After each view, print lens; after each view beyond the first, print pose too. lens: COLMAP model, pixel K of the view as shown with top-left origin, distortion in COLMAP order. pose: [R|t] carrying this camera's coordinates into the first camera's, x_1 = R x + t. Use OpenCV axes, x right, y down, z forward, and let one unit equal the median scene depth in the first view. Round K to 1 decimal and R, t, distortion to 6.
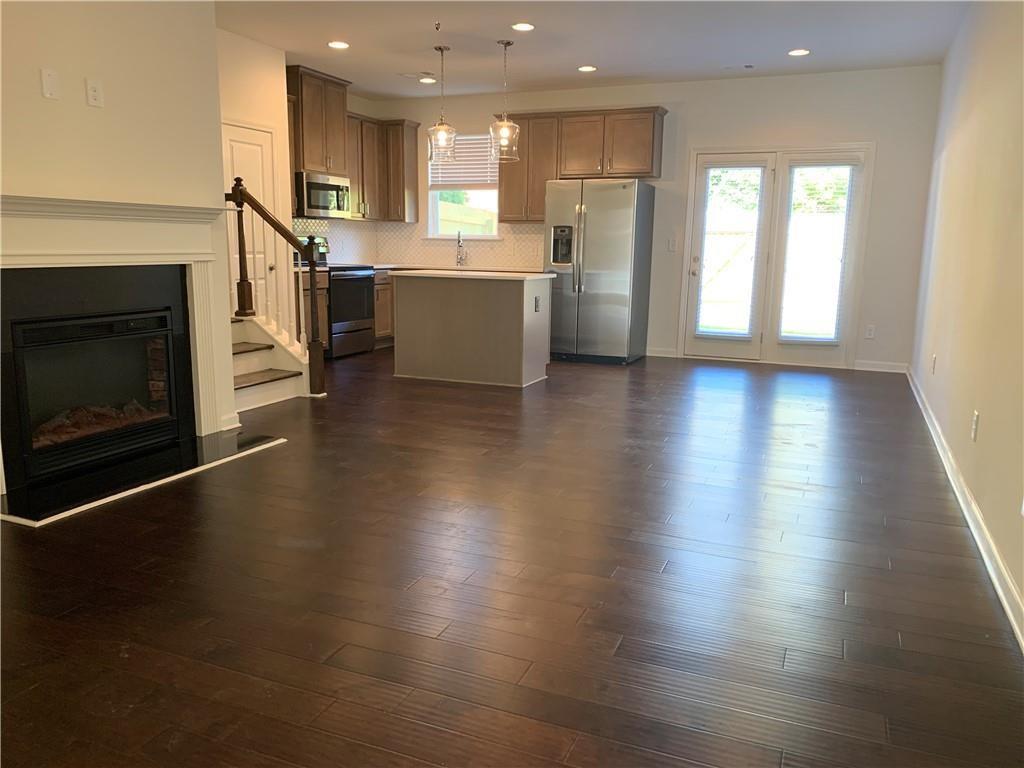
lens RADIAL K [[795.1, 0, 515.8], [0, 795.1, 394.3], [0, 0, 1]] dist [0.064174, -0.070149]
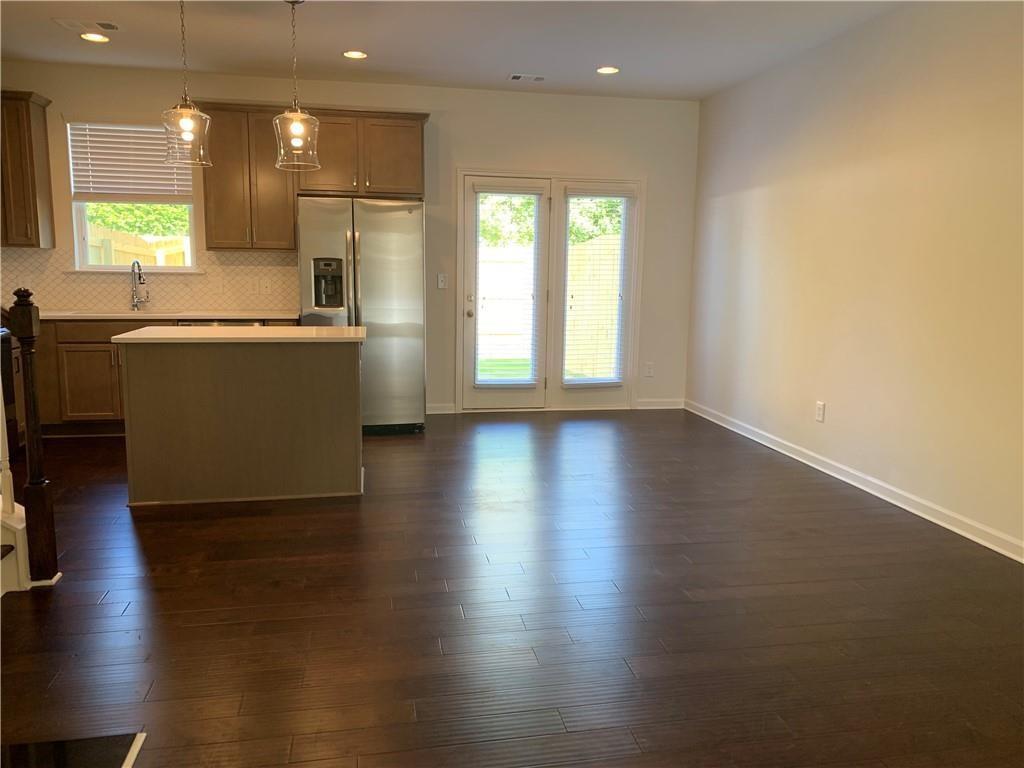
lens RADIAL K [[795.1, 0, 520.9], [0, 795.1, 375.8], [0, 0, 1]] dist [0.064174, -0.070149]
pose [[0.832169, -0.080651, 0.548626, -0.203203], [0.101426, 0.994814, -0.007603, -0.075302], [-0.545168, 0.061972, 0.836033, 0.273842]]
